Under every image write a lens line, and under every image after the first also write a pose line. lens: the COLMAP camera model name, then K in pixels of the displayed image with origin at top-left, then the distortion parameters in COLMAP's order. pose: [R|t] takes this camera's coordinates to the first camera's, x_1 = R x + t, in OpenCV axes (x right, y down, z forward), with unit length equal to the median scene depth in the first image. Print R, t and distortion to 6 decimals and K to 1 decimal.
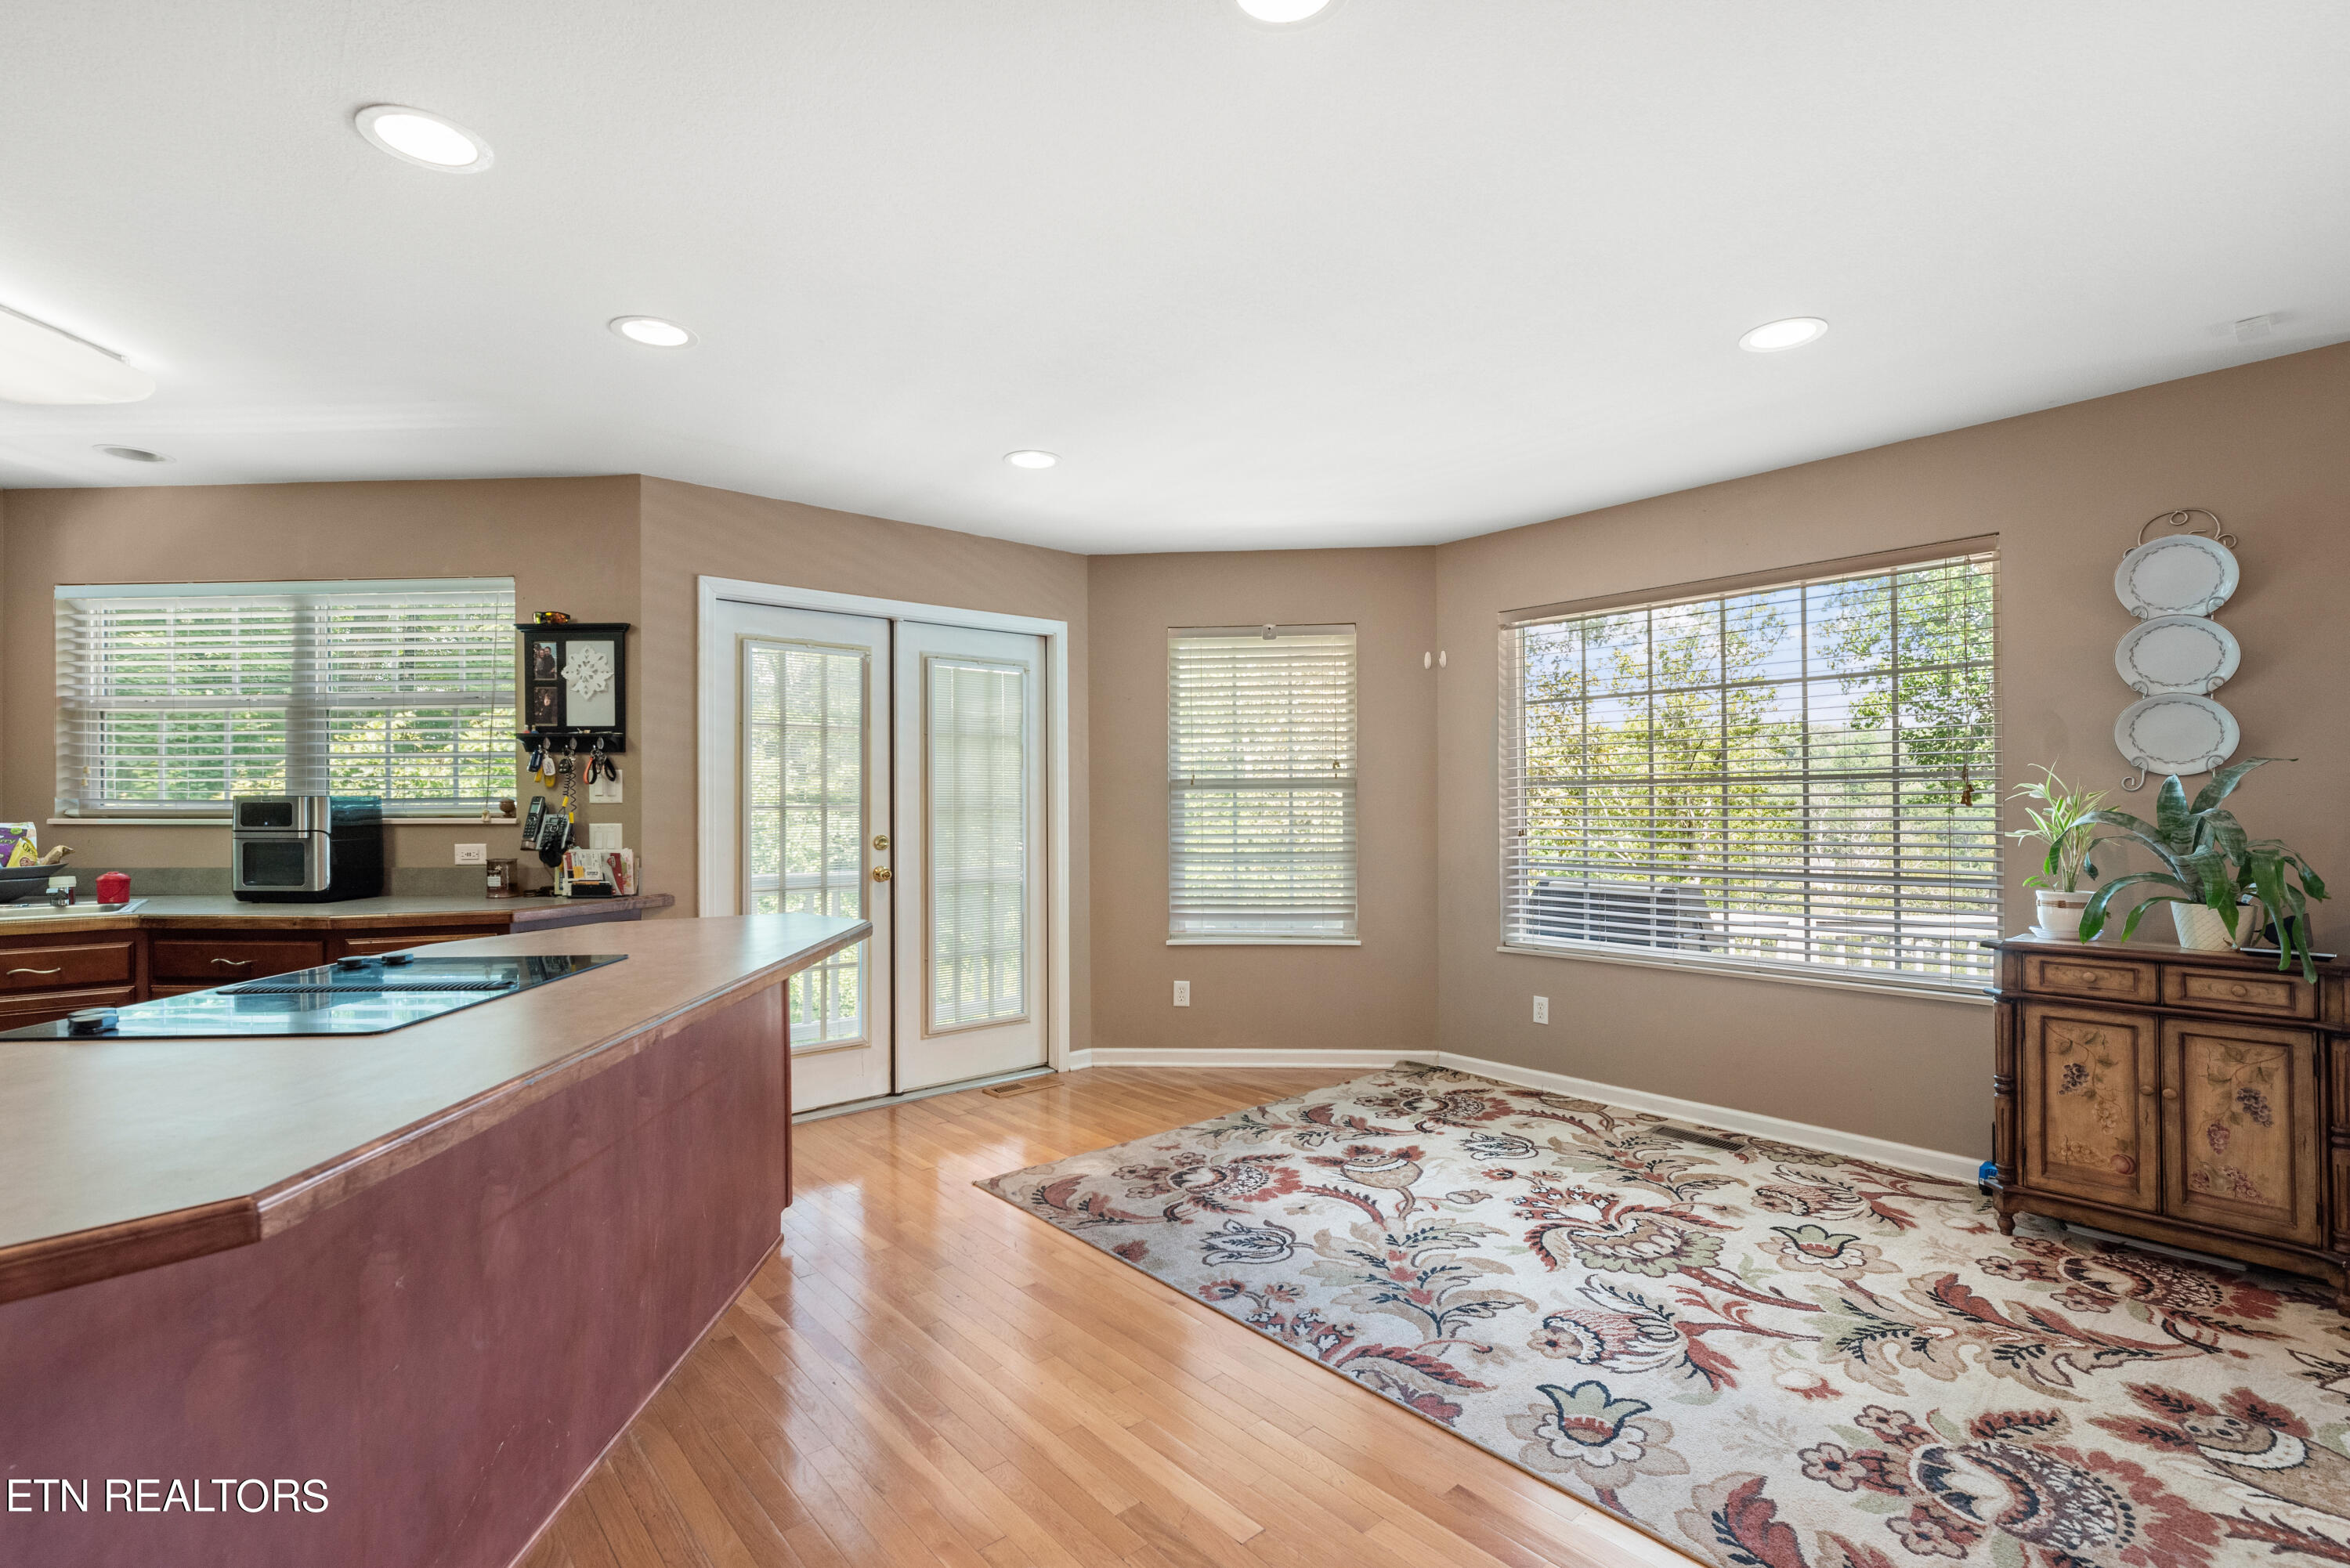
lens RADIAL K [[1072.2, 0, 1193.6], [0, 1072.2, 795.4], [0, 0, 1]] dist [-0.000998, 0.000445]
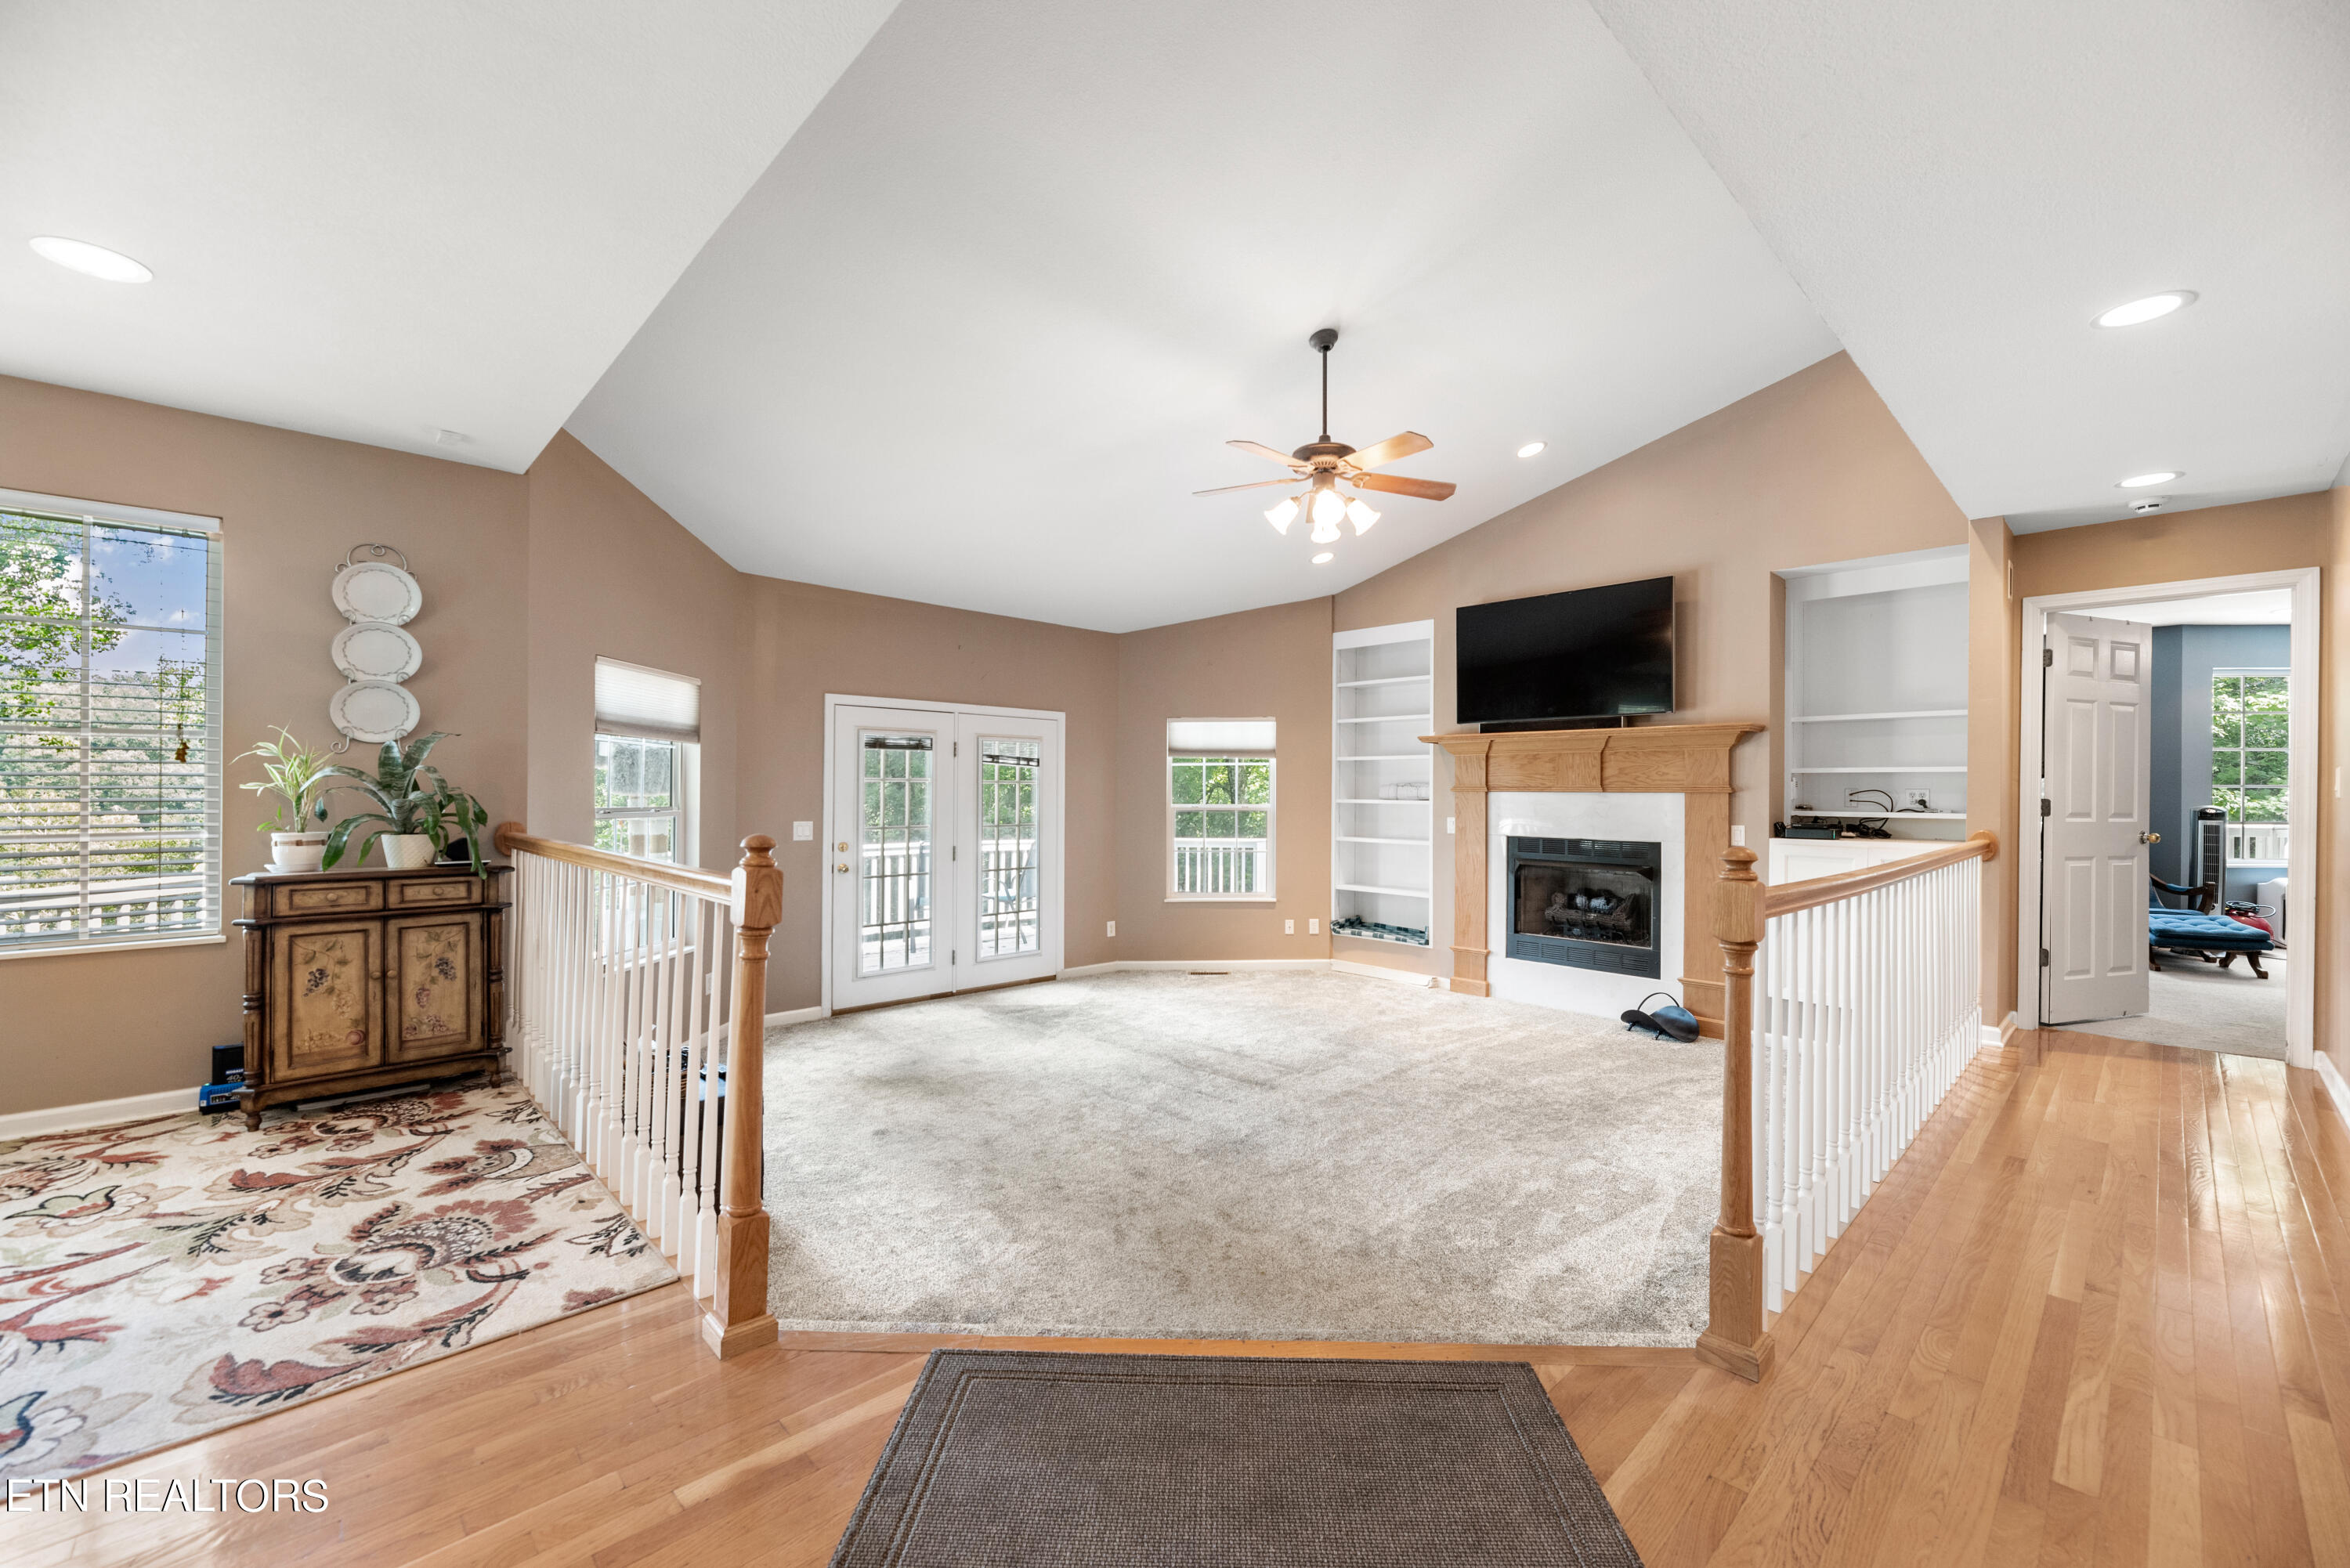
lens RADIAL K [[951.6, 0, 1175.0], [0, 951.6, 784.0], [0, 0, 1]] dist [-0.000883, -0.000314]
pose [[-0.041971, 0.011517, 0.999052, -0.339099], [-0.010312, 0.999875, -0.011960, 0.041064], [-0.999066, -0.010804, -0.041847, 0.059229]]
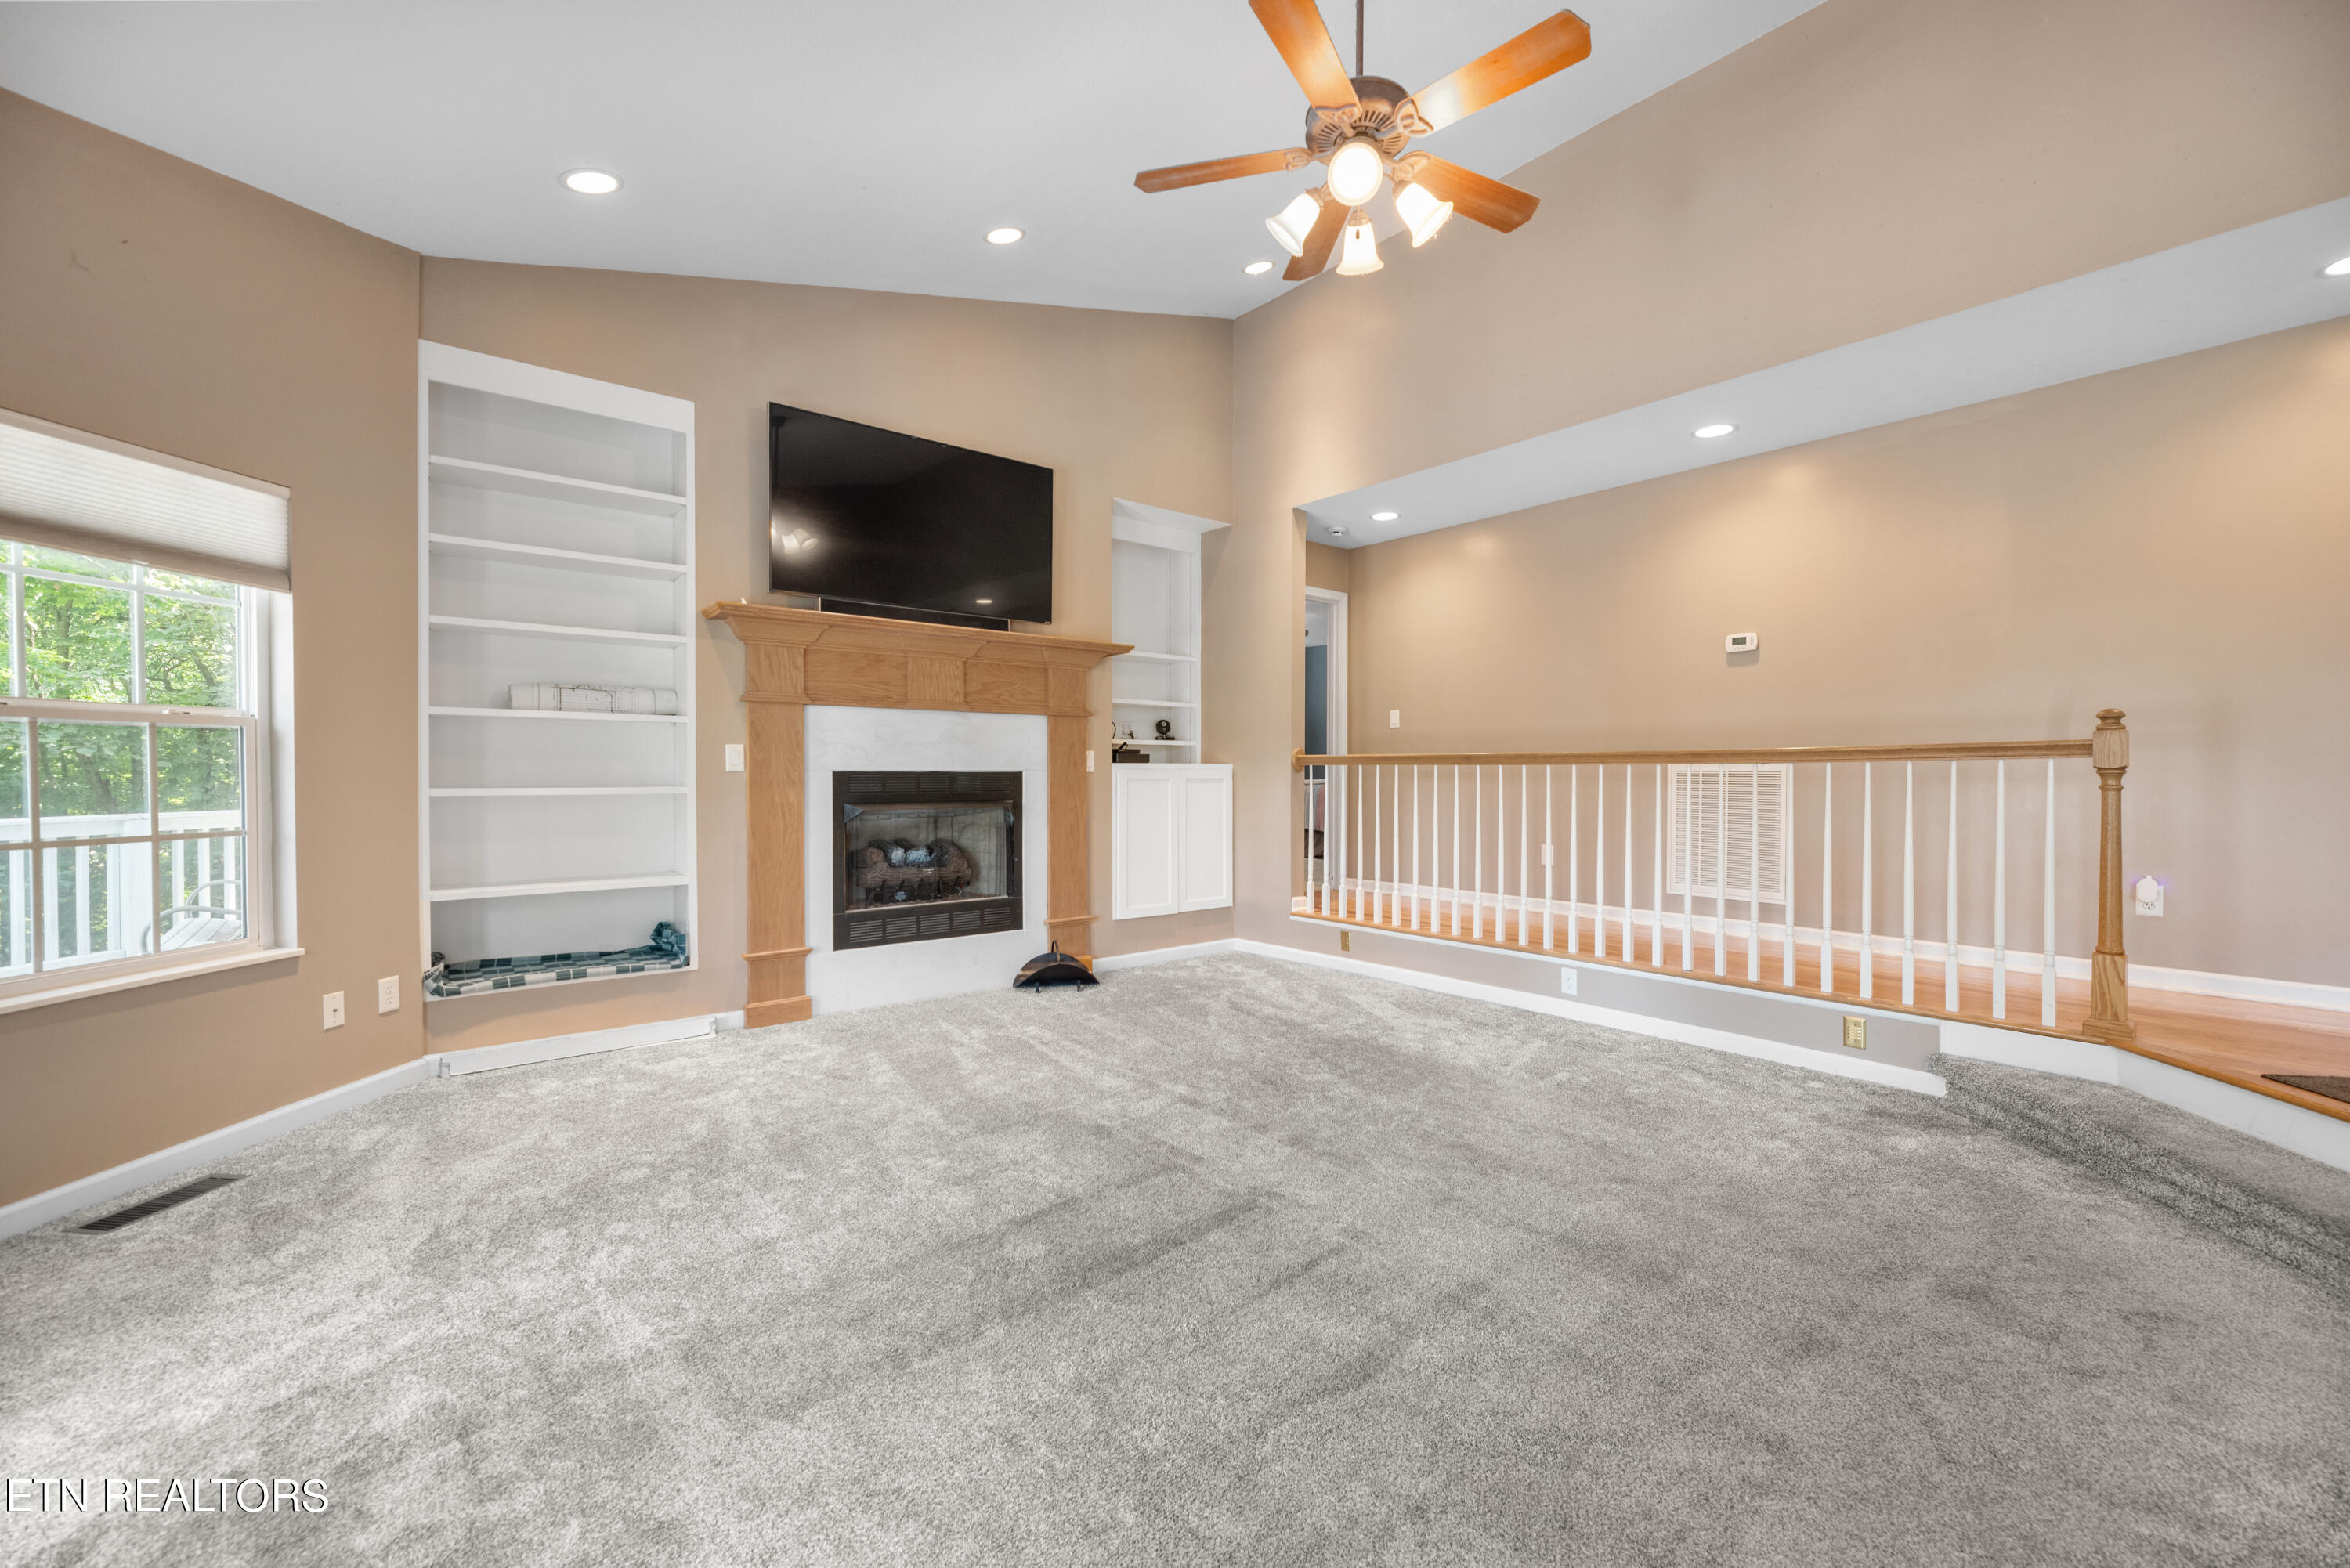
lens RADIAL K [[951.6, 0, 1175.0], [0, 951.6, 784.0], [0, 0, 1]] dist [-0.000883, -0.000314]
pose [[-0.999610, 0.005700, 0.027320, 1.401416], [0.005838, 0.999971, 0.004981, 0.151667], [-0.027291, 0.005139, -0.999614, 0.726124]]
